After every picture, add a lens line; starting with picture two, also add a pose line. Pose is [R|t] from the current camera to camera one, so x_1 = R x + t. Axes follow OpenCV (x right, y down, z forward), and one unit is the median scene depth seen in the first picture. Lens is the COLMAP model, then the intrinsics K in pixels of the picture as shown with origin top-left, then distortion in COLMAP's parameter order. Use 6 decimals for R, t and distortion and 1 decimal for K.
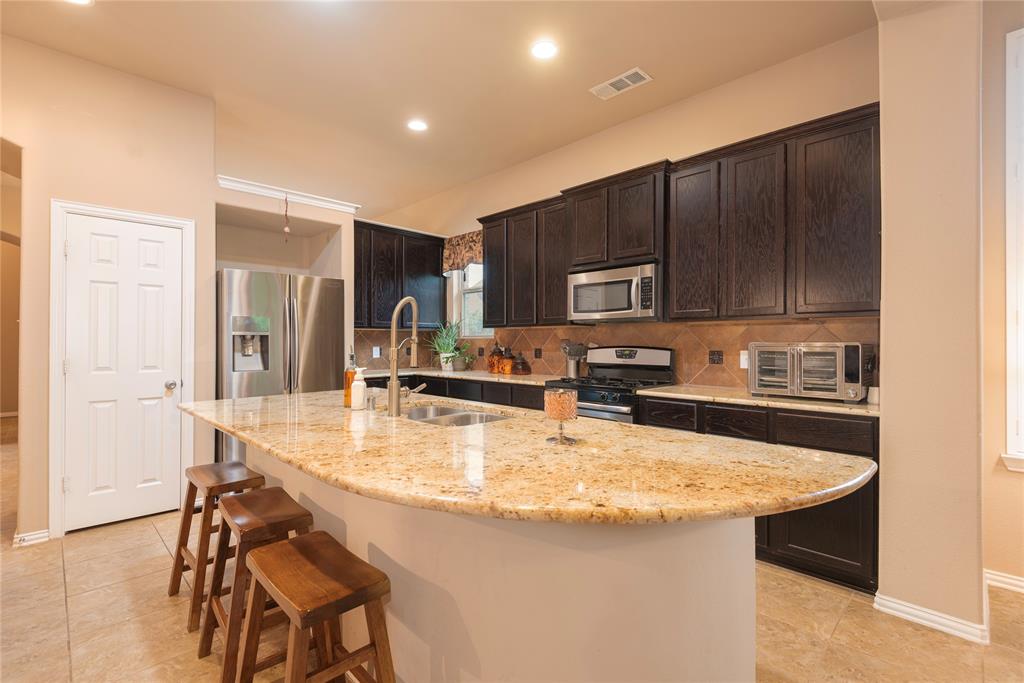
lens RADIAL K [[461.2, 0, 509.6], [0, 461.2, 339.8], [0, 0, 1]] dist [0.032548, -0.021245]
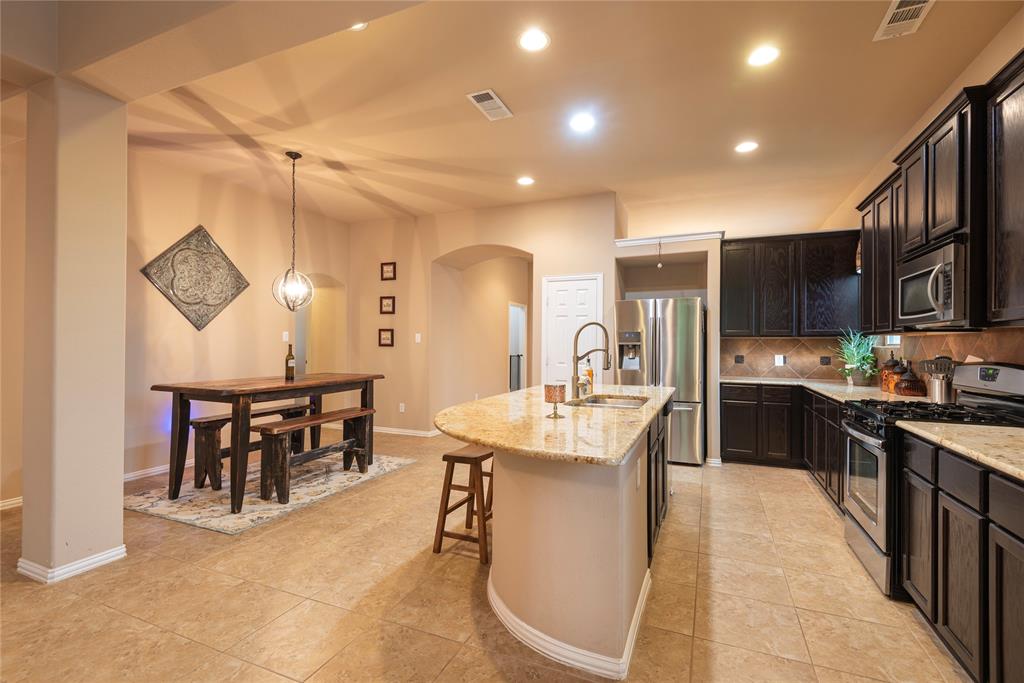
lens RADIAL K [[461.2, 0, 509.6], [0, 461.2, 339.8], [0, 0, 1]] dist [0.032548, -0.021245]
pose [[0.372656, -0.007332, -0.927941, 0.634418], [-0.001656, 0.999962, -0.008566, -0.012046], [0.927968, 0.004728, 0.372630, 0.115063]]
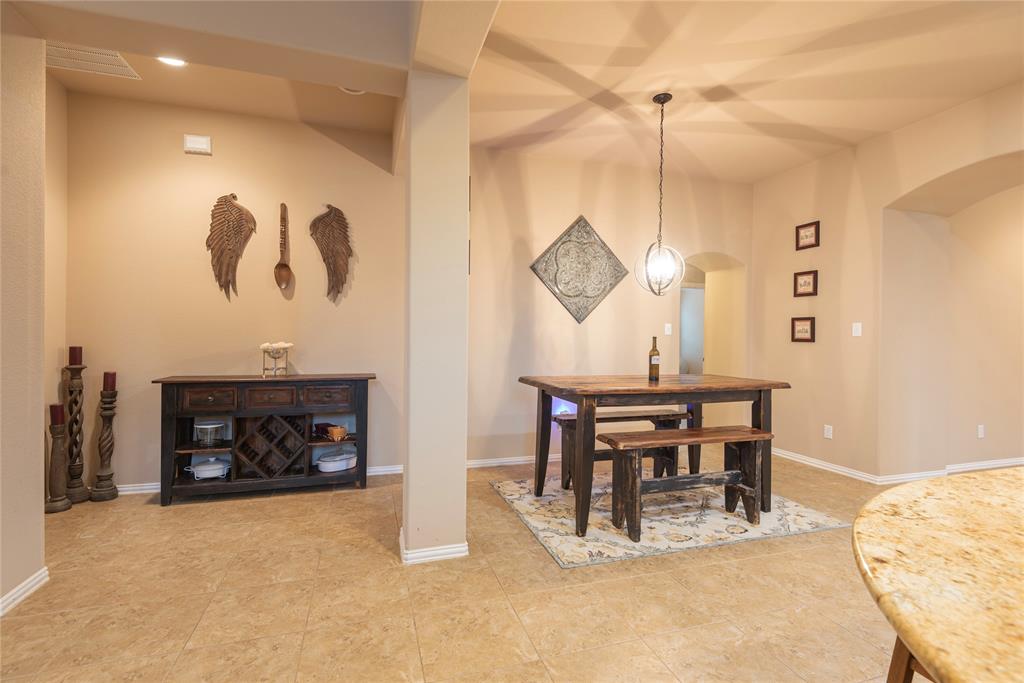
lens RADIAL K [[461.2, 0, 509.6], [0, 461.2, 339.8], [0, 0, 1]] dist [0.032548, -0.021245]
pose [[-0.456242, -0.002551, -0.889852, 0.302043], [-0.008775, 0.999960, 0.001632, -0.002003], [0.889813, 0.008554, -0.456246, 0.206193]]
